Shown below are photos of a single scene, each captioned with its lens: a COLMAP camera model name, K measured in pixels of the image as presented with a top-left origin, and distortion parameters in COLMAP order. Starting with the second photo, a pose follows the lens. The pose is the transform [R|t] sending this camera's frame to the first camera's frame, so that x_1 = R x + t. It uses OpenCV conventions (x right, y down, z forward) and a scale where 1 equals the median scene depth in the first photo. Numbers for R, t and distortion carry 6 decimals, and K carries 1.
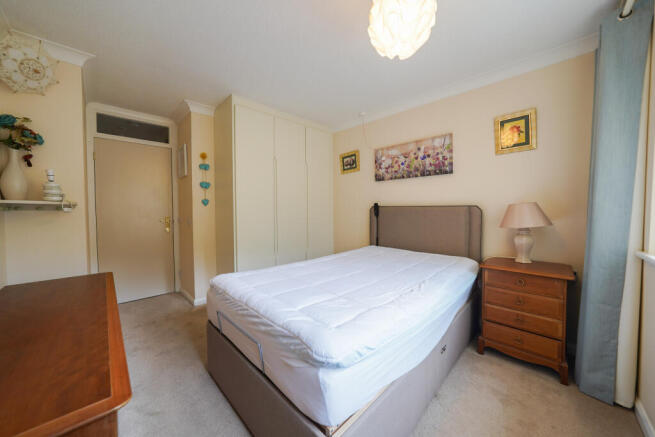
lens RADIAL K [[230.4, 0, 328.5], [0, 230.4, 219.6], [0, 0, 1]] dist [-0.002093, -0.000040]
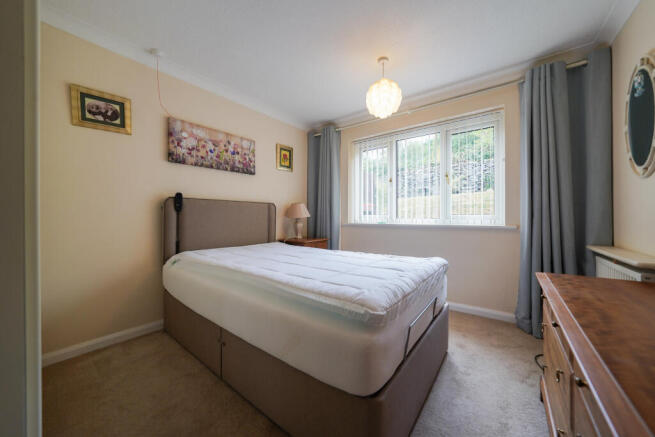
lens RADIAL K [[230.4, 0, 328.8], [0, 230.4, 214.4], [0, 0, 1]] dist [-0.002093, -0.000040]
pose [[-0.096886, -0.004996, 0.995283, -0.595060], [0.030180, 0.999513, 0.007955, 0.002603], [-0.994838, 0.030809, -0.096688, 0.657601]]
